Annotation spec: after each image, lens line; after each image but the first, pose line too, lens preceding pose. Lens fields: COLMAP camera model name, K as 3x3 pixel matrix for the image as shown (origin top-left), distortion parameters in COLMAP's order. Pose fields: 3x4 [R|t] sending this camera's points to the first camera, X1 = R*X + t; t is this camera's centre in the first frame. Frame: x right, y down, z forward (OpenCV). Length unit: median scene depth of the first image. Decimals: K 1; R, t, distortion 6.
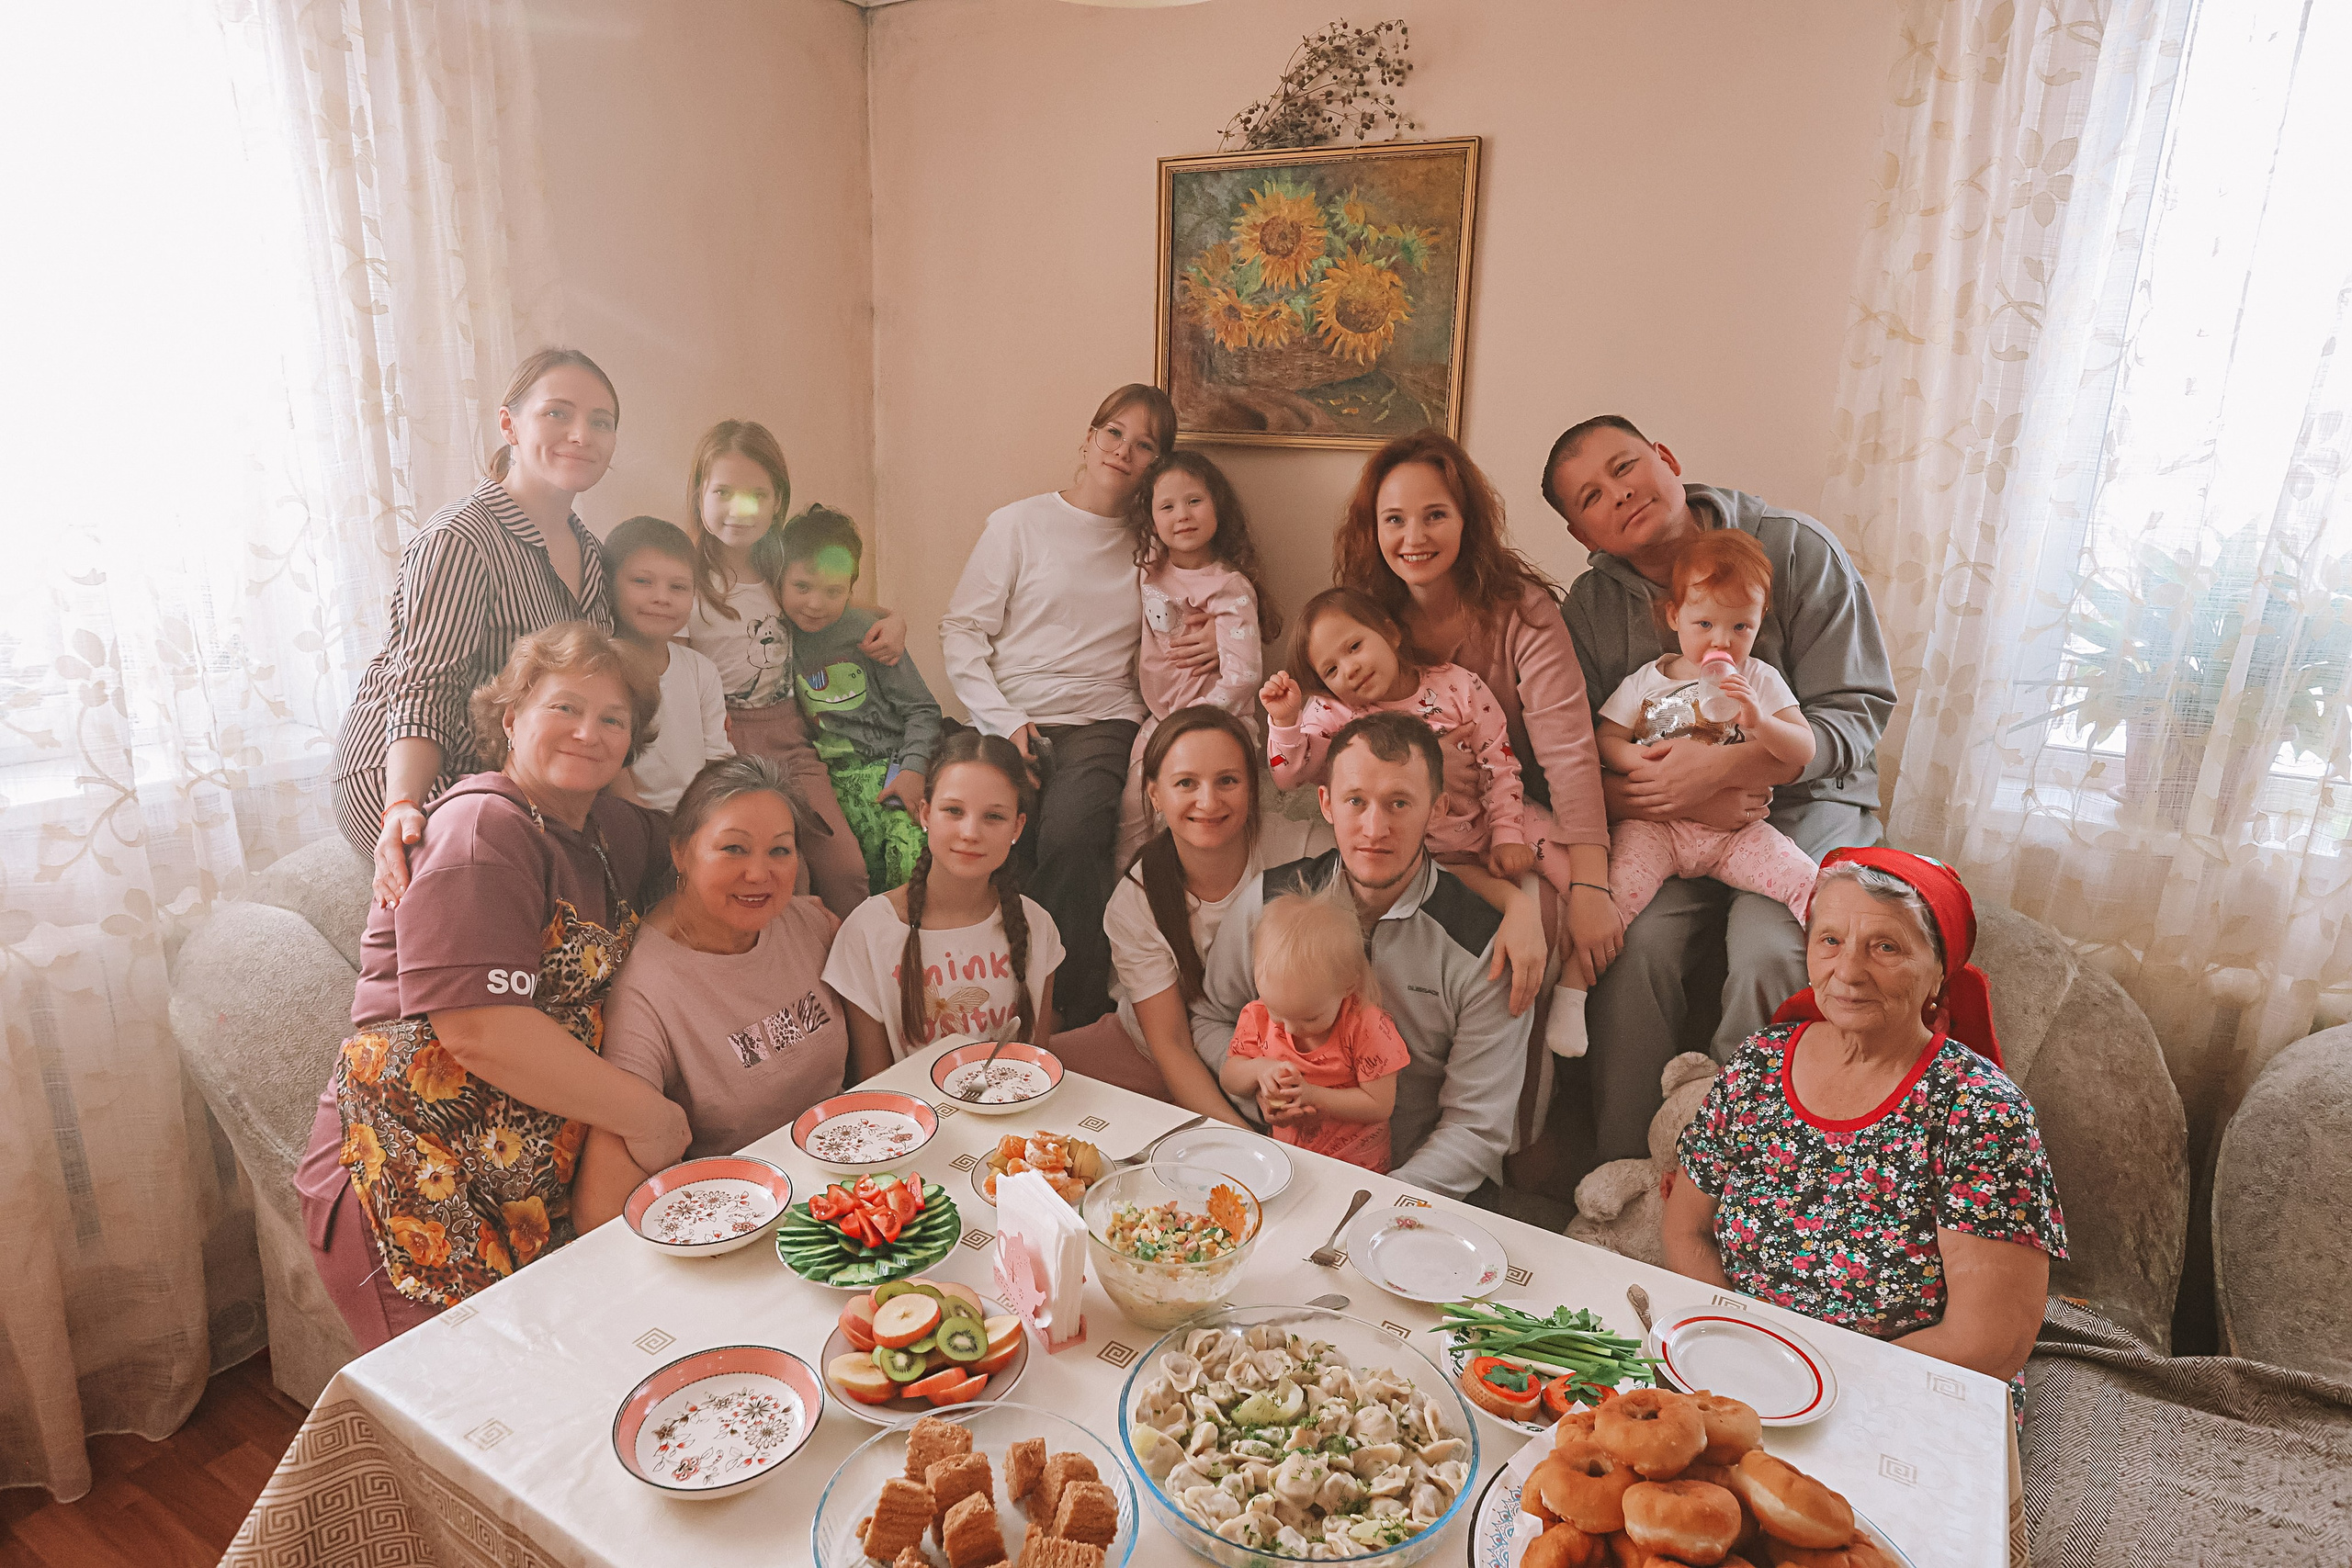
lens RADIAL K [[1350.1, 0, 1163.2], [0, 1350.1, 728.8], [0, 0, 1]] dist [-0.015401, 0.035077]
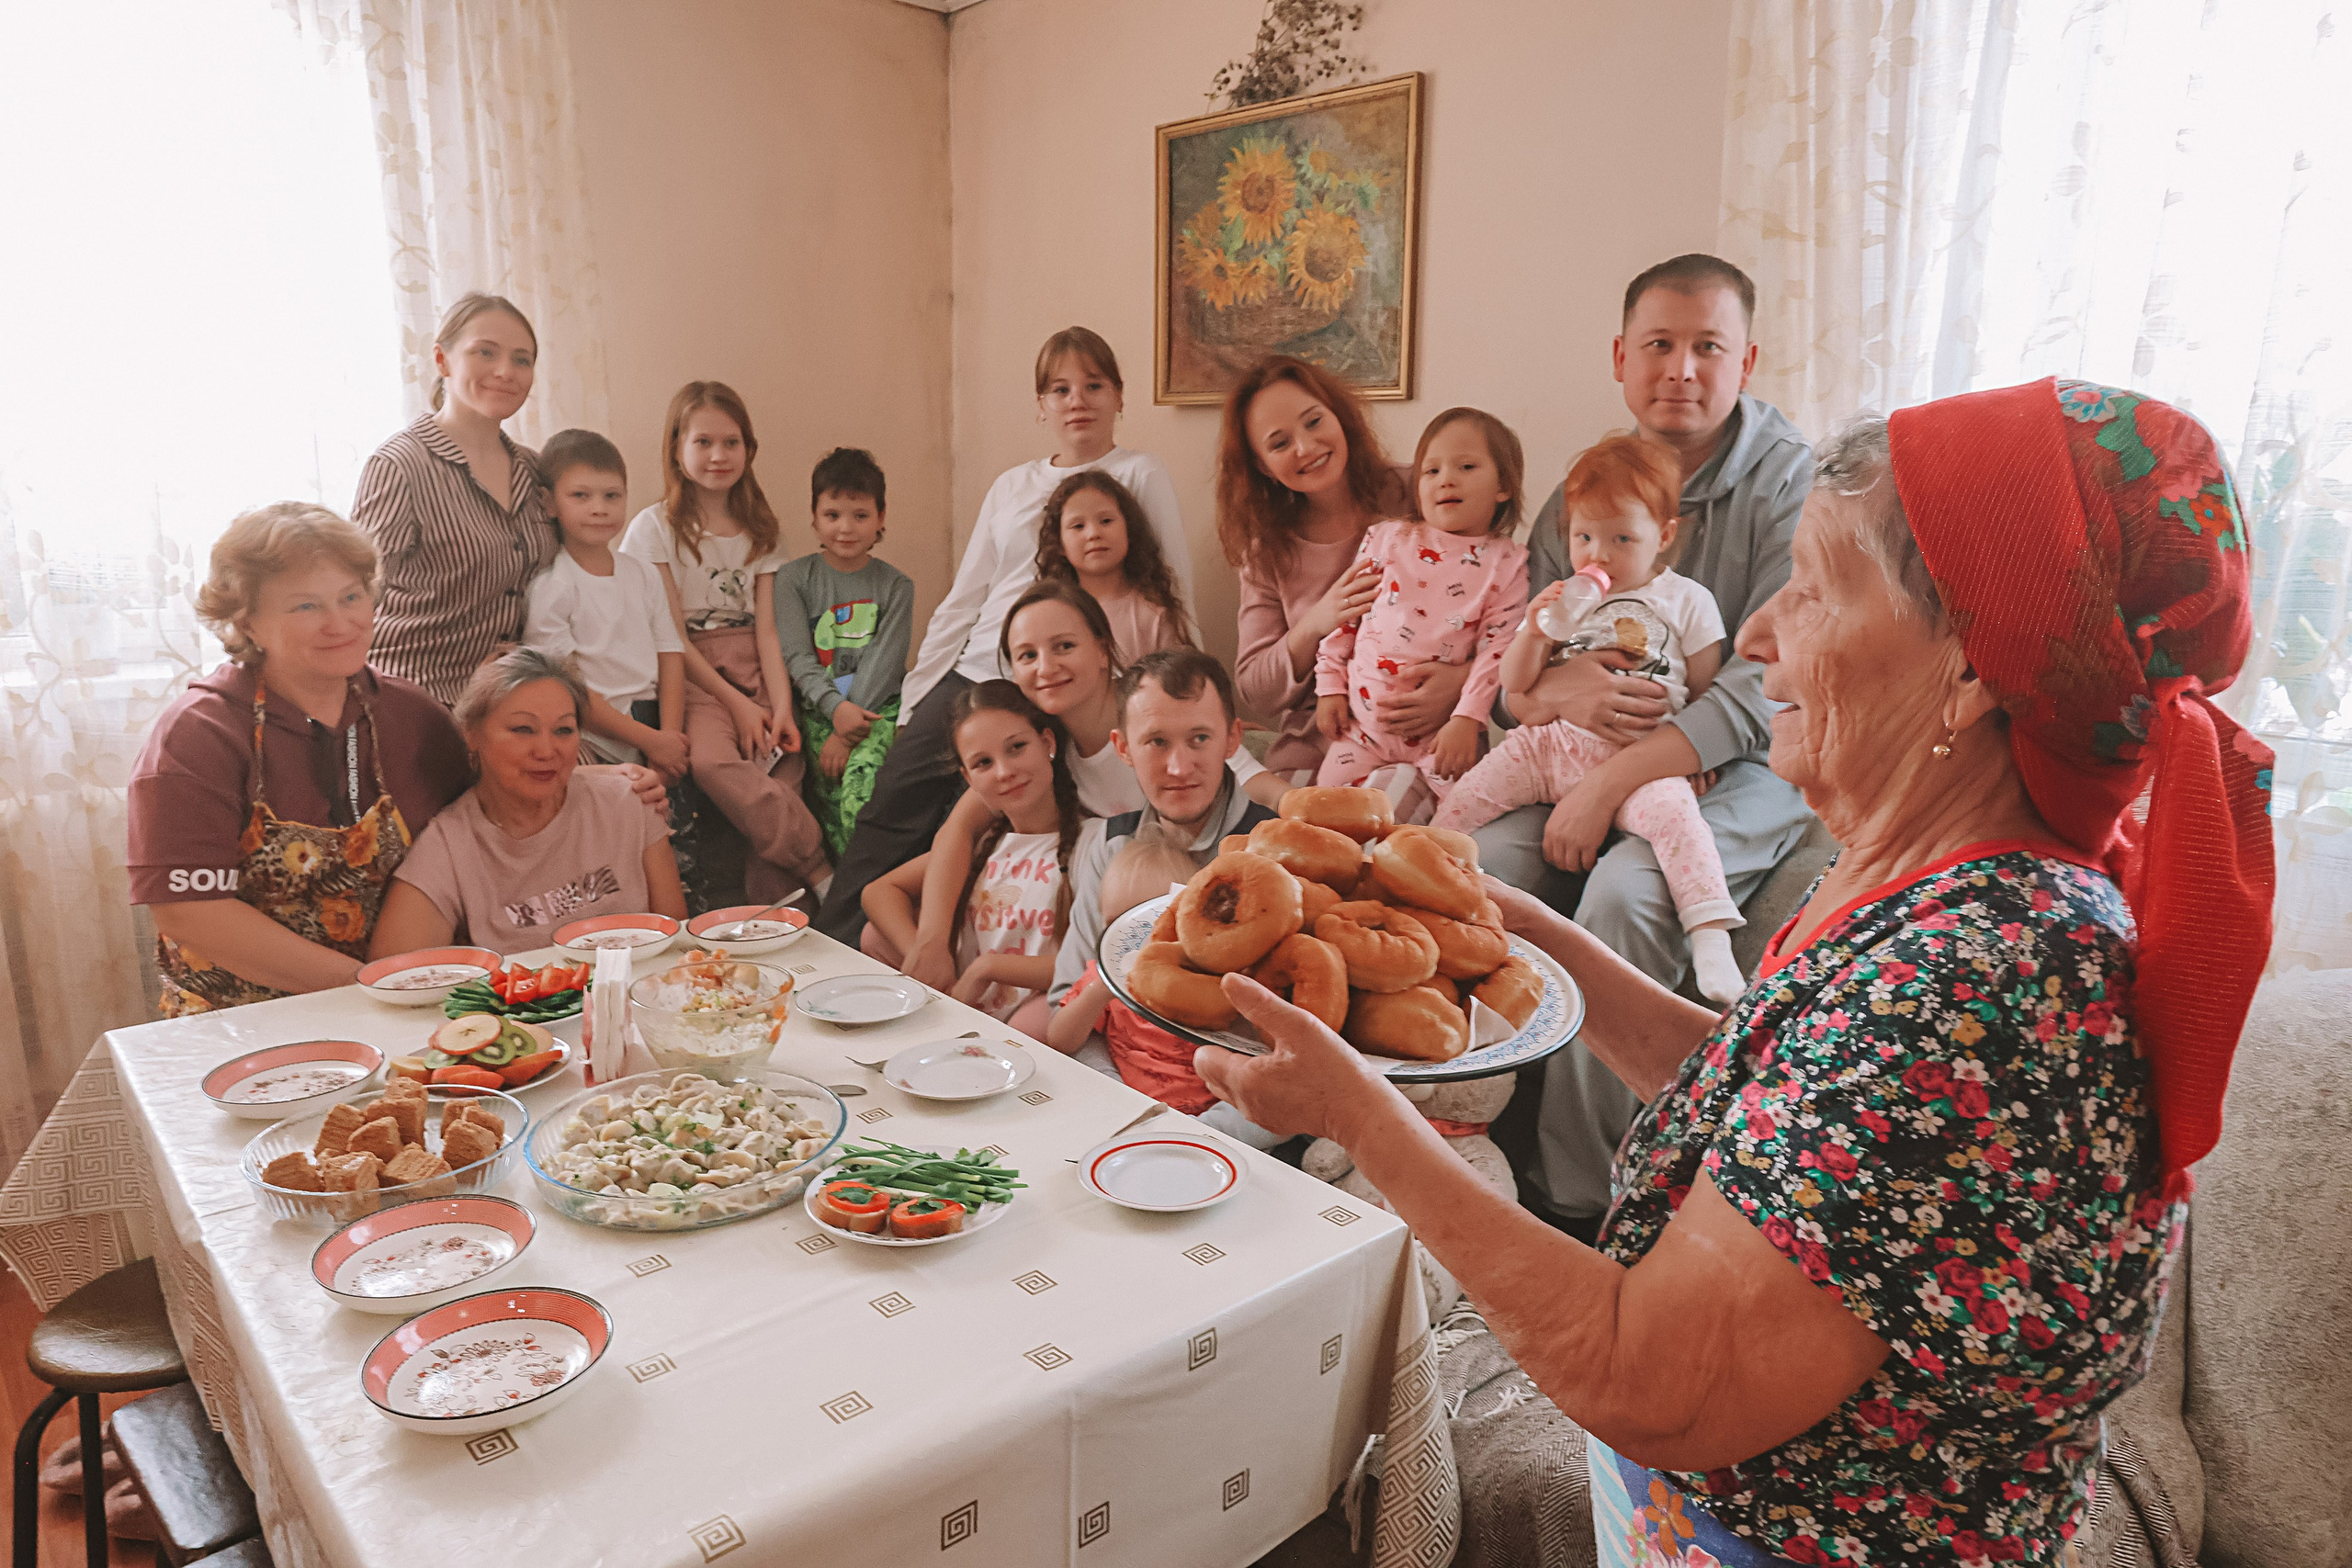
lens RADIAL K [[1521.0, 0, 1177.2], [0, 1521.0, 726.8], [0, 0, 1]] dist [0.025249, 0.002262]
pose [[0.953757, 0.032818, -0.298781, 0.403160], [-0.049869, 0.997522, -0.049620, 0.094139], [0.296413, 0.062225, 0.953031, -0.074179]]
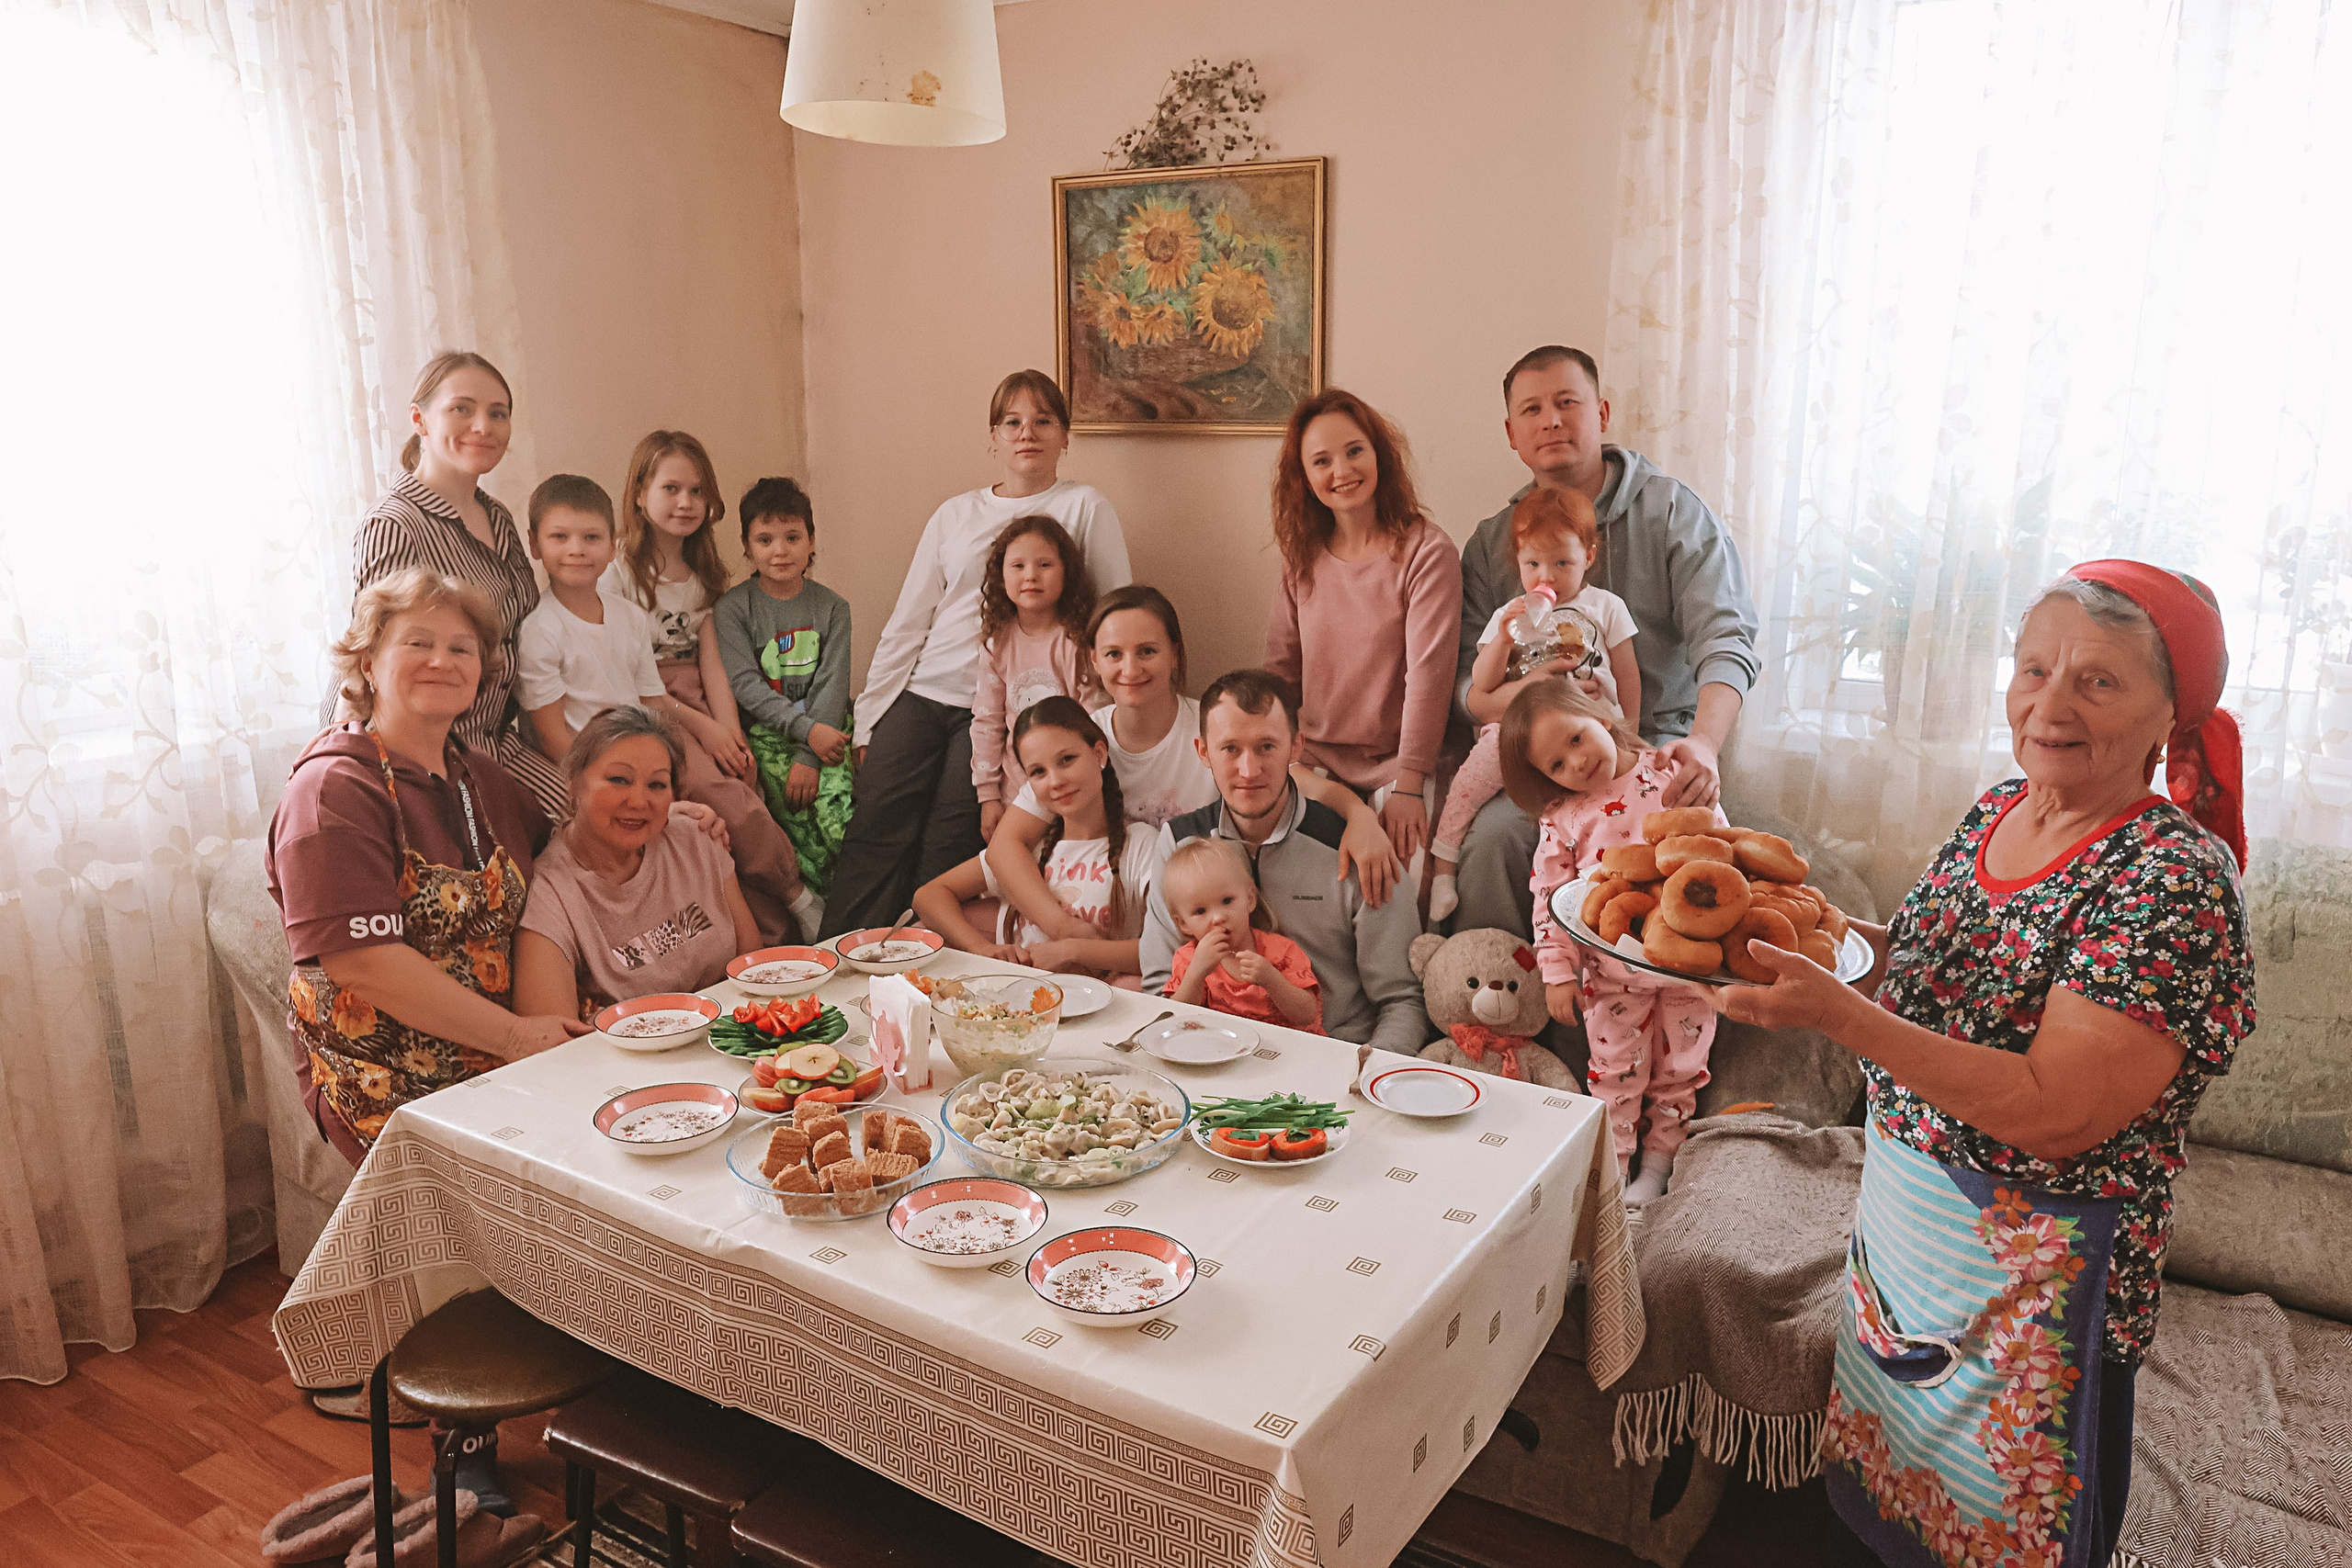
lens RADIAL K [[1623.4, 0, 1187.7], [0, 1623.4, 708.0], [0, 0, 1]] dist [-0.001937, 0.065200]
pose [[0.999580, -0.027745, -0.008419, 0.115592], [0.027414, 0.998932, -0.037184, 0.069277], [0.009441, 0.036937, 0.999273, -0.339118]]
